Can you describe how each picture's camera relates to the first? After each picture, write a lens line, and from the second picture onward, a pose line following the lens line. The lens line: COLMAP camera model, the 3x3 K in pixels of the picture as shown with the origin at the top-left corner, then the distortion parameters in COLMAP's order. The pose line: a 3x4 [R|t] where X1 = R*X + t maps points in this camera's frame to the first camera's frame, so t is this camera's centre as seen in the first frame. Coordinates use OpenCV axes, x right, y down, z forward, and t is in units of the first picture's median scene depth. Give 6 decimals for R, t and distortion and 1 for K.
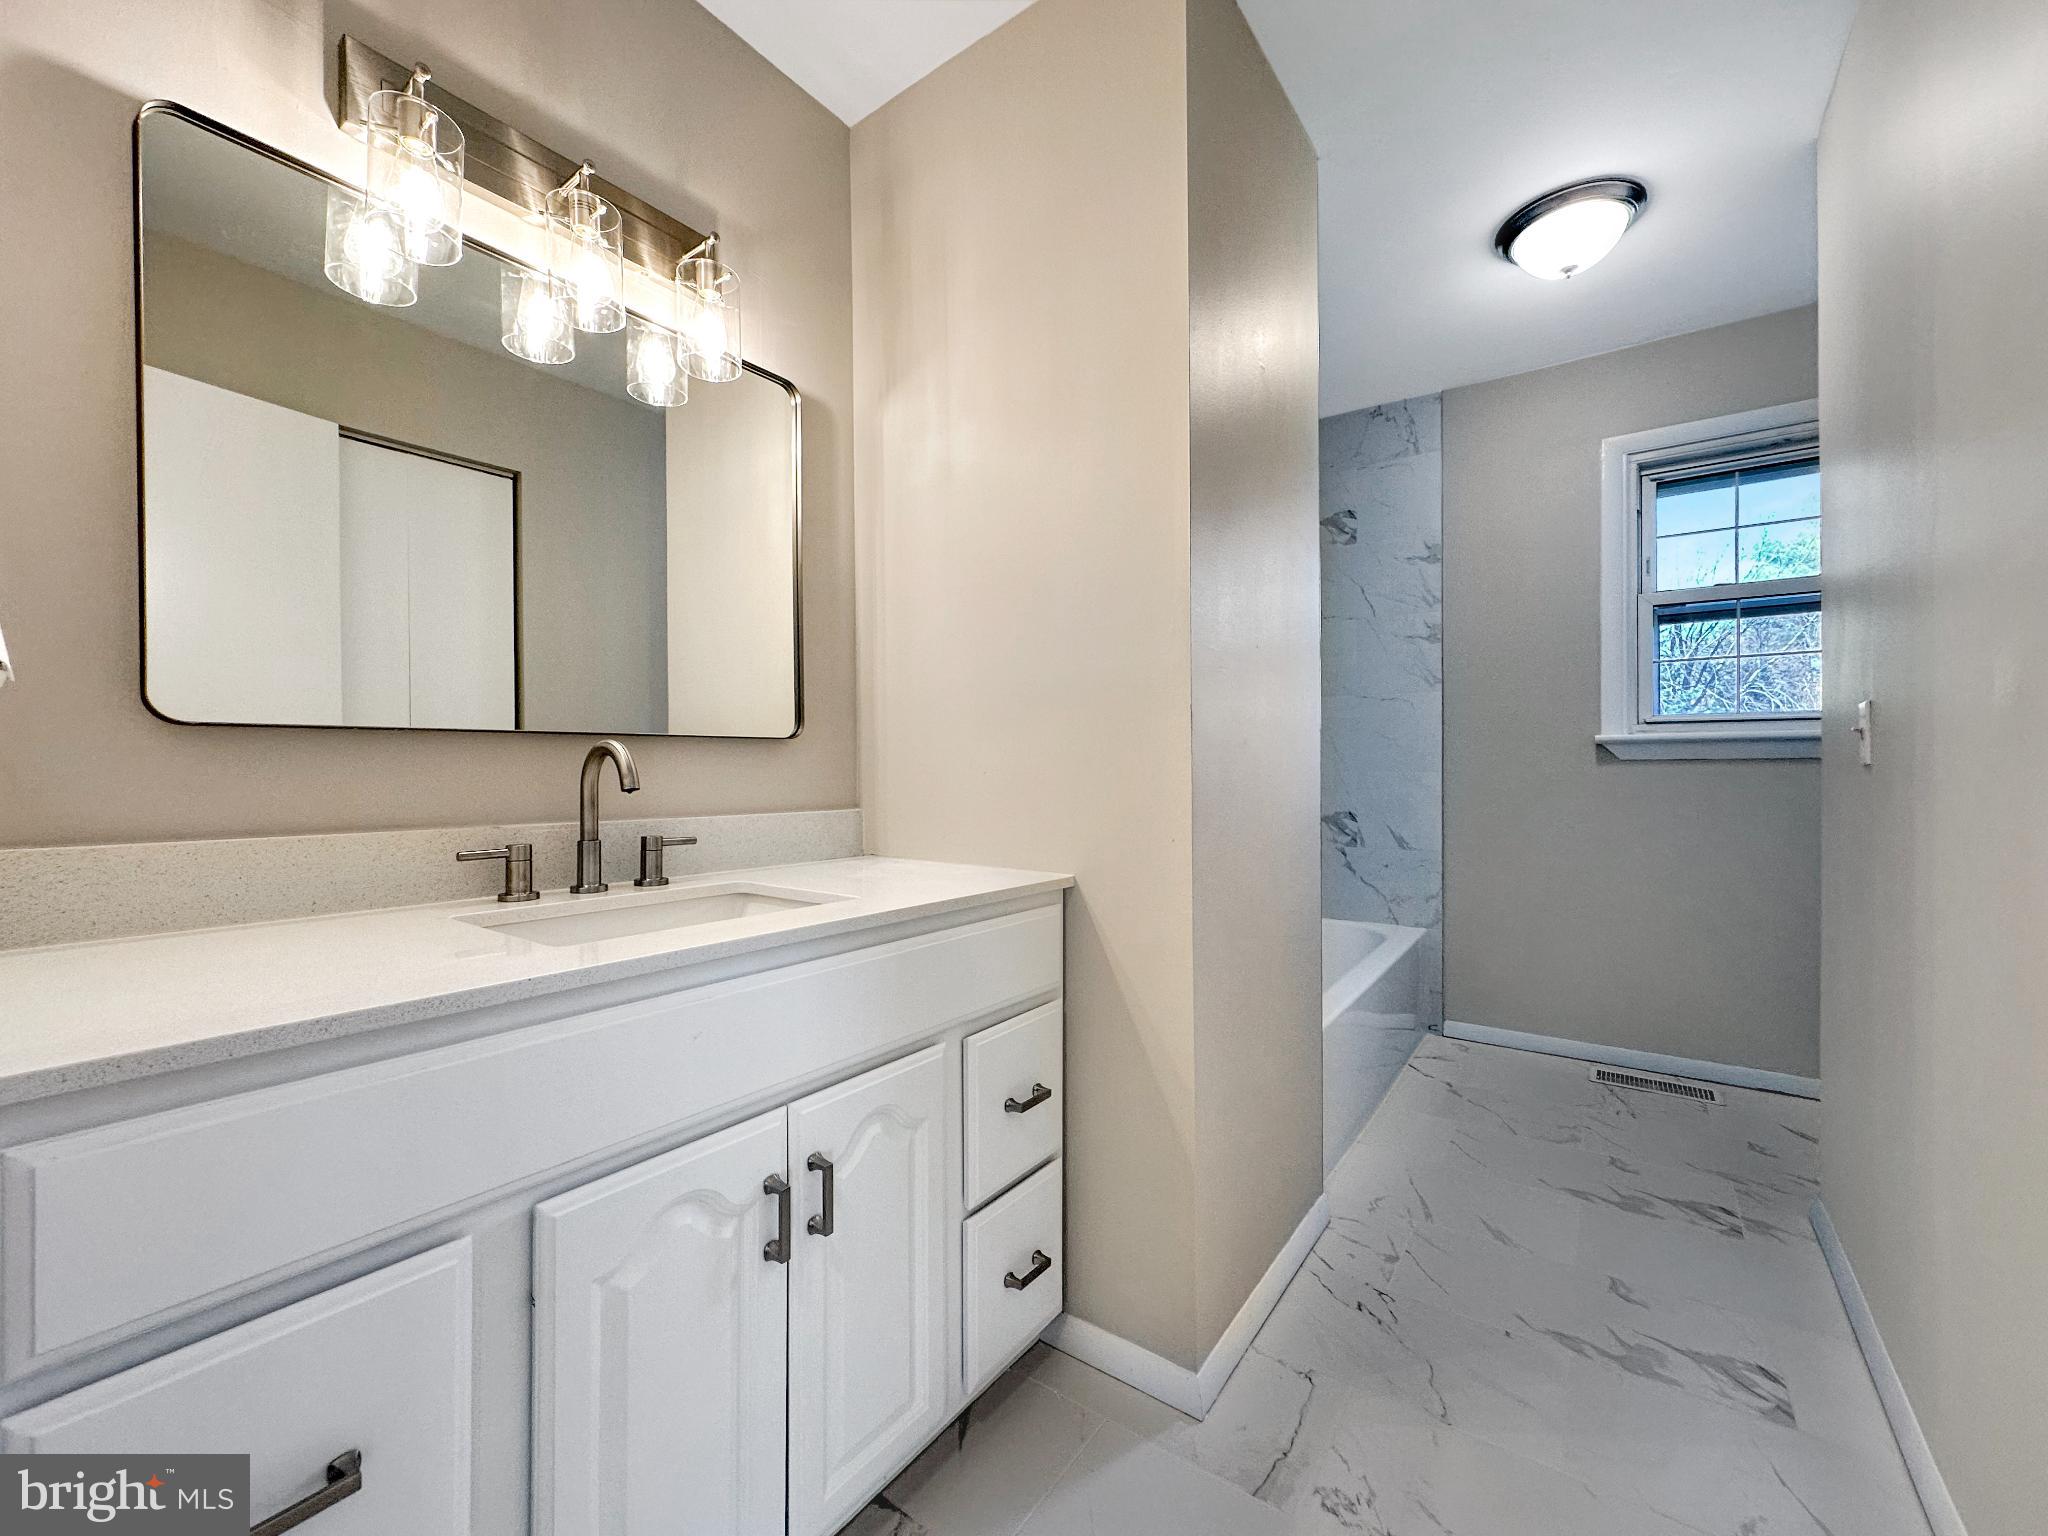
lens RADIAL K [[838.2, 0, 1024.2], [0, 838.2, 802.4], [0, 0, 1]] dist [-0.001419, -0.000398]
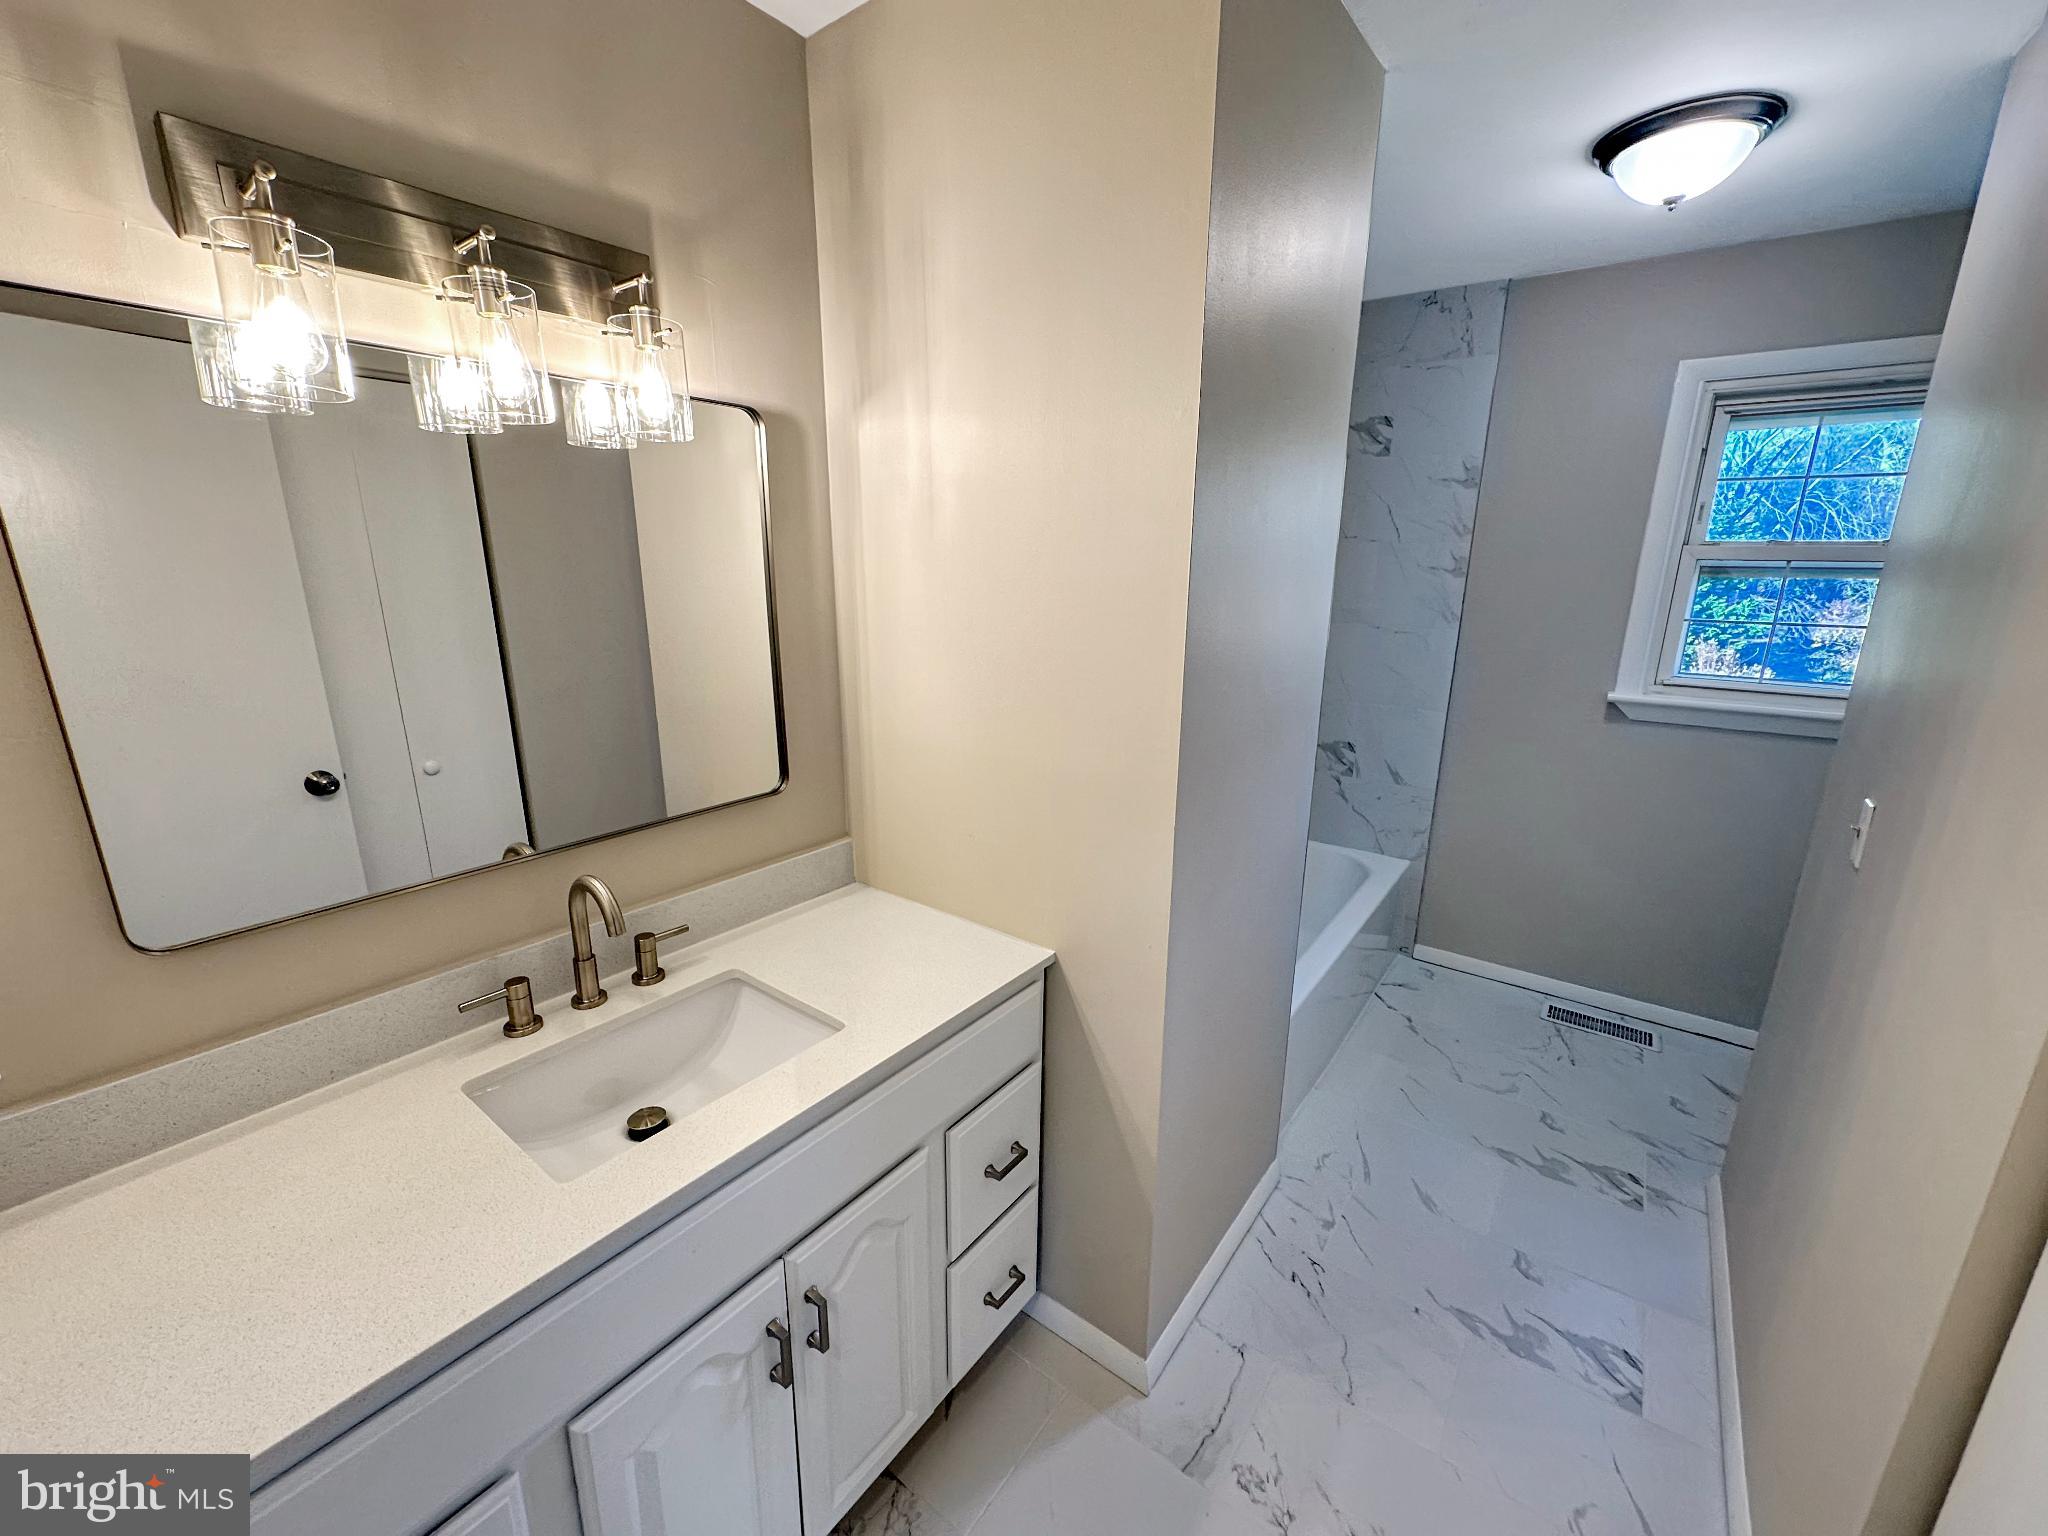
lens RADIAL K [[828.2, 0, 1022.7], [0, 828.2, 814.0], [0, 0, 1]] dist [-0.002955, 0.000429]
pose [[0.999796, 0.018266, -0.008669, 0.020703], [-0.015482, 0.967390, 0.252818, -0.276628], [0.013004, -0.252632, 0.967475, 0.042452]]
